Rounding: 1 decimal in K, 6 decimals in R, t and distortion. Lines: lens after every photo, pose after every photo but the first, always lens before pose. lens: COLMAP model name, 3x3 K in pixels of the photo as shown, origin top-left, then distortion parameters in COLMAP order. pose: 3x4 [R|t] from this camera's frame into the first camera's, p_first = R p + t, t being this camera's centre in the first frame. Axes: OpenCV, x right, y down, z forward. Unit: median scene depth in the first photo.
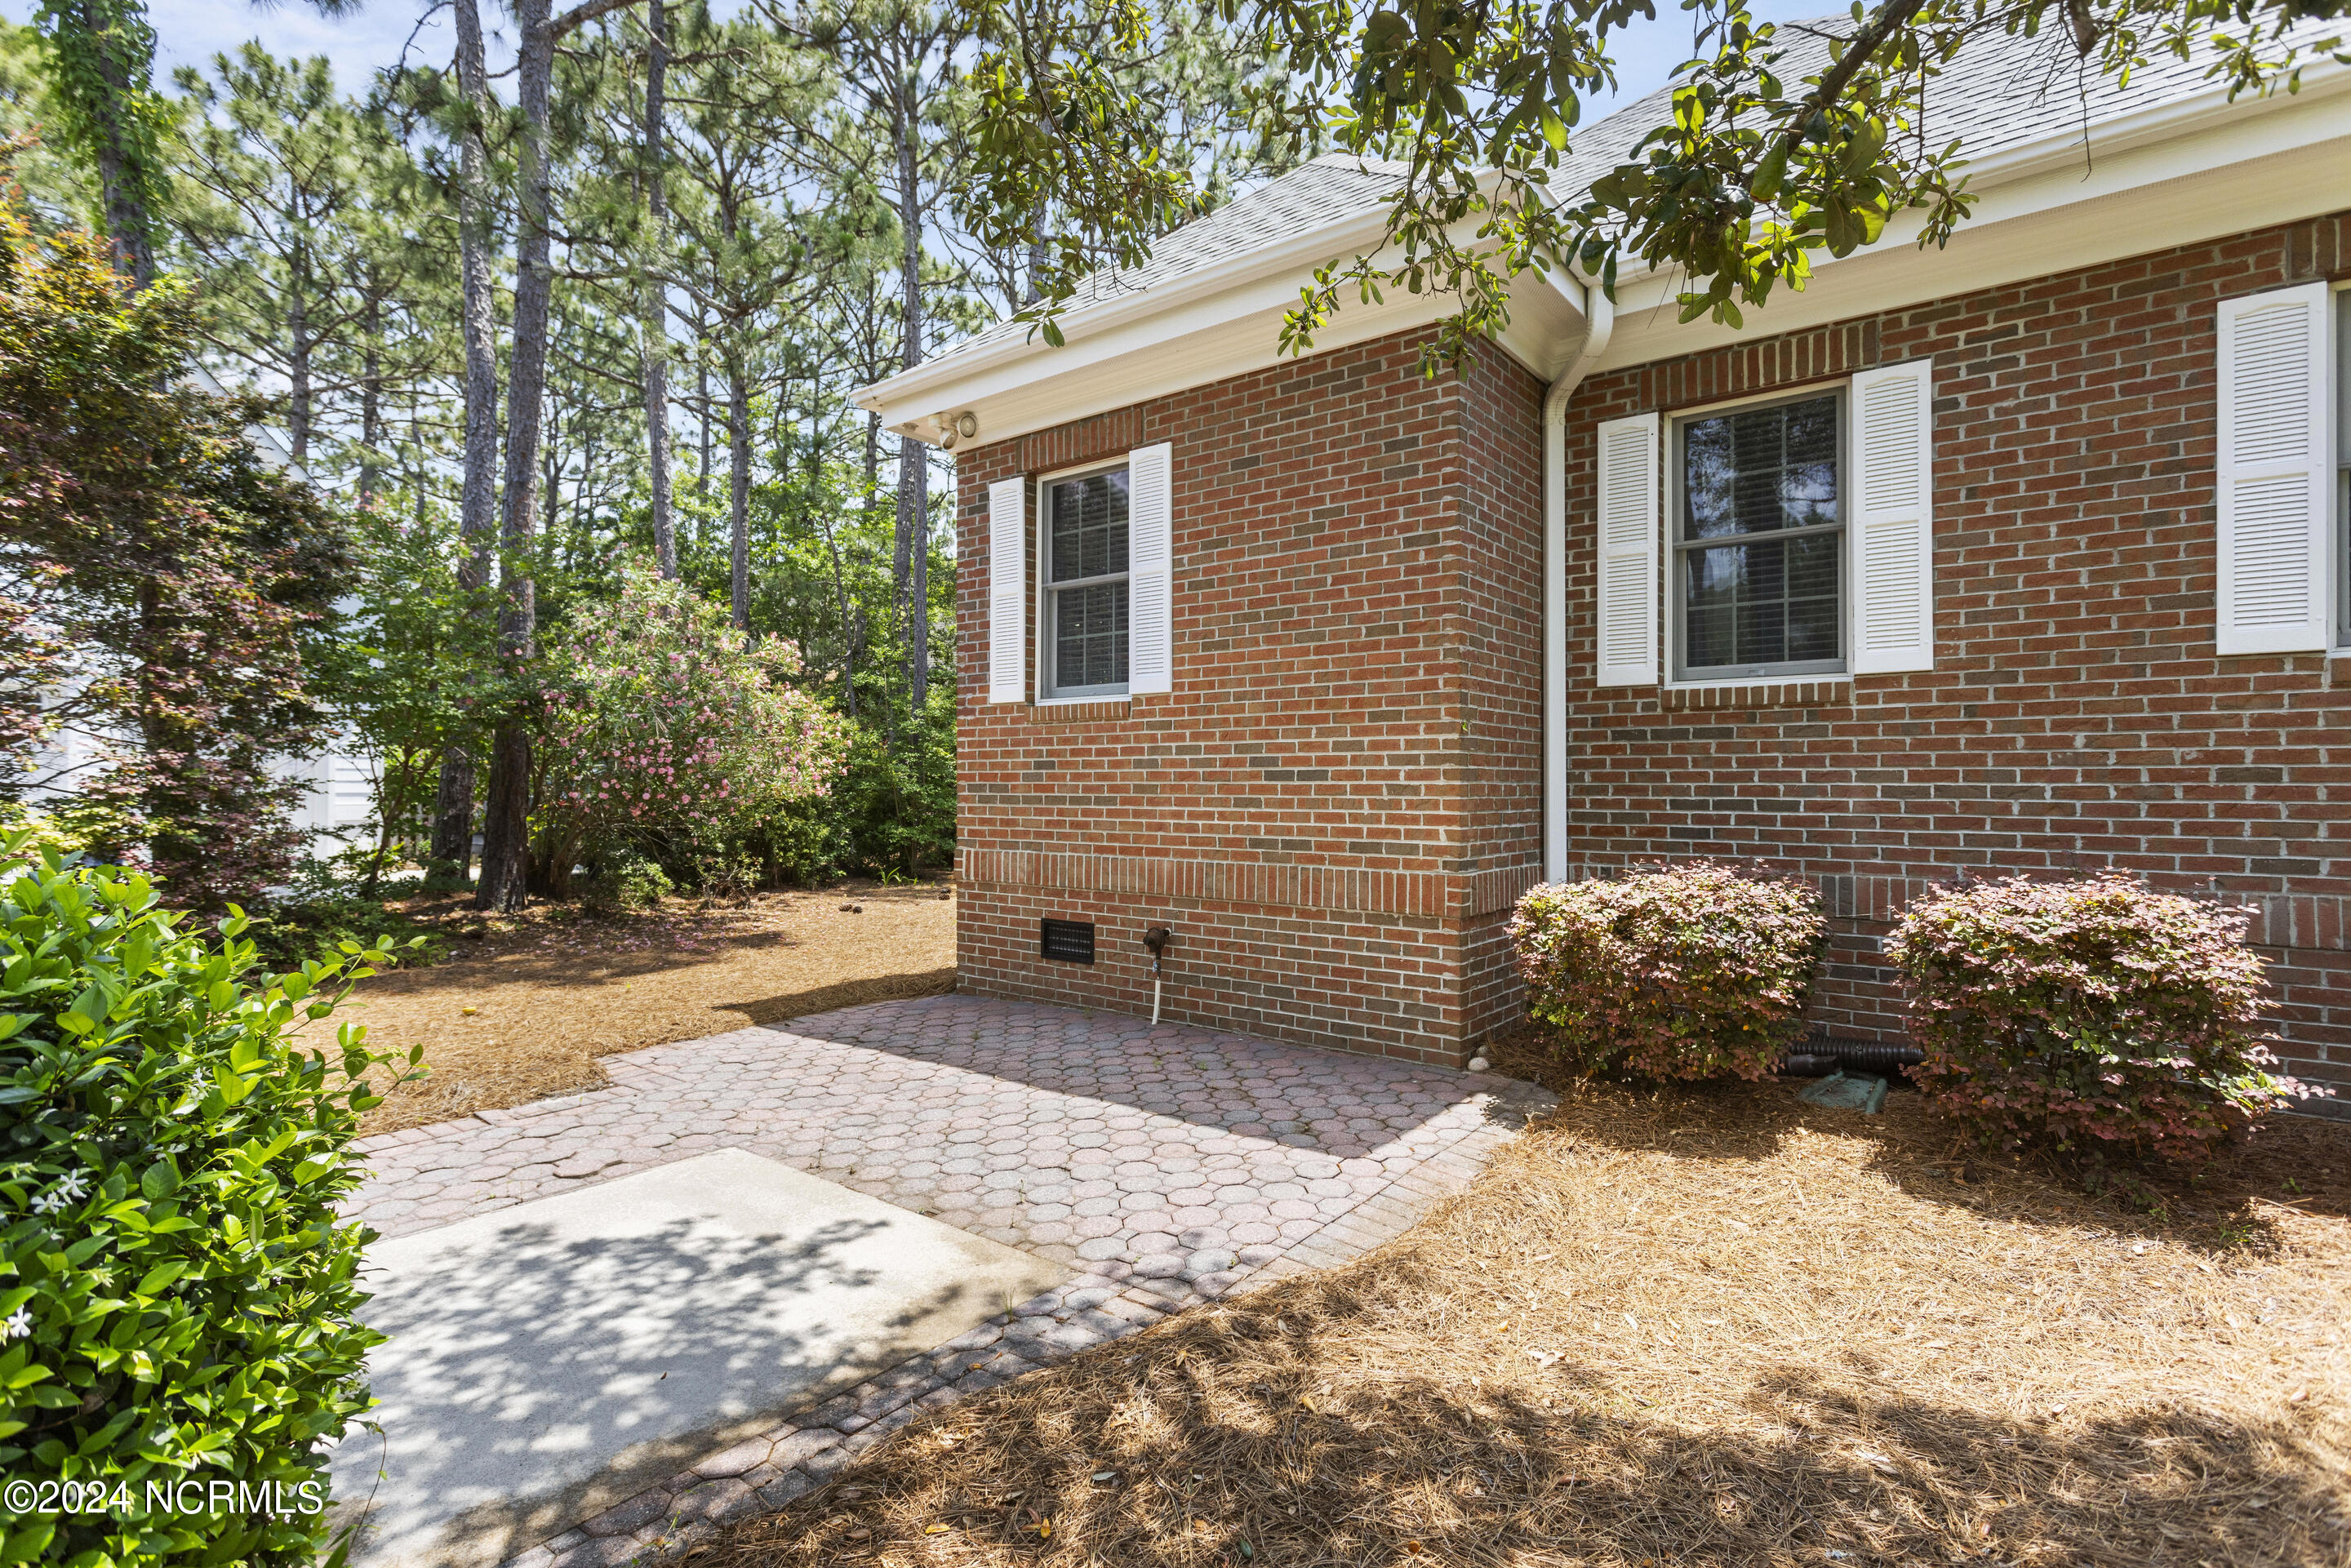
lens RADIAL K [[1116.5, 0, 1174.4], [0, 1116.5, 783.4], [0, 0, 1]] dist [0.005222, 0.000810]
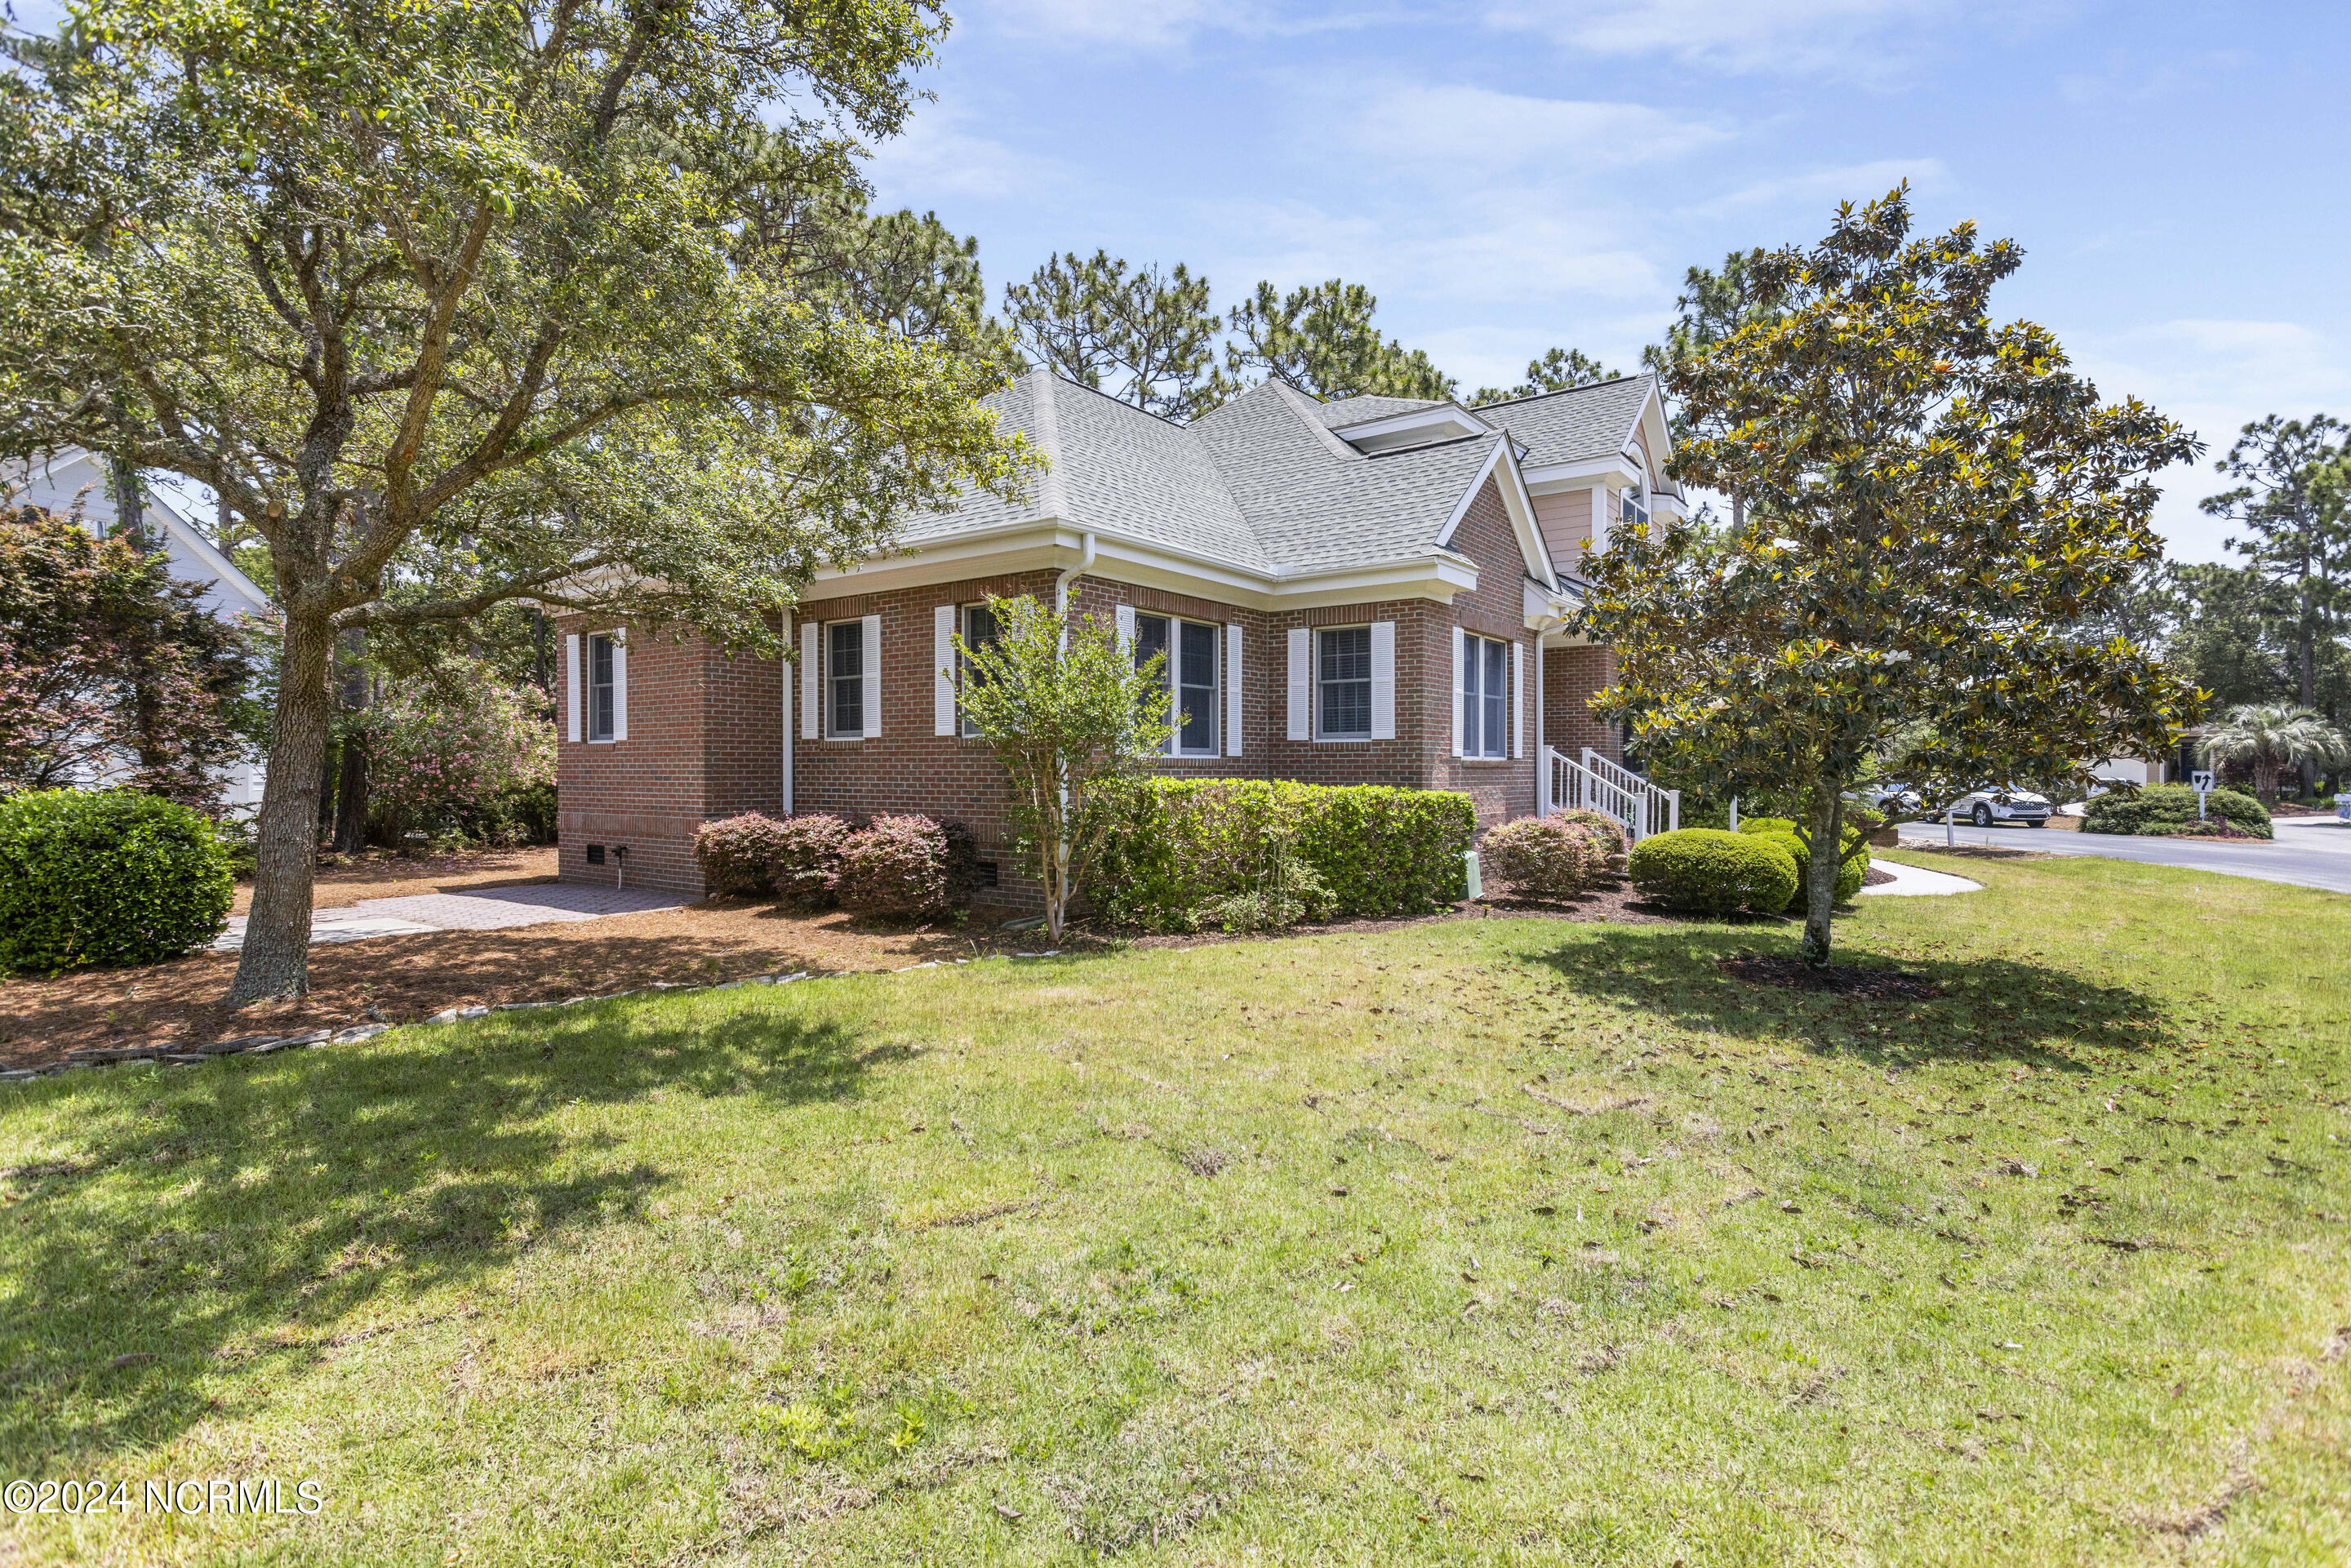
lens RADIAL K [[1116.5, 0, 1178.0], [0, 1116.5, 787.5], [0, 0, 1]] dist [0.005222, 0.000810]
pose [[0.999477, -0.003559, 0.032137, 0.880142], [0.002993, 0.999840, 0.017653, -0.019699], [-0.032195, -0.017547, 0.999328, -1.083606]]
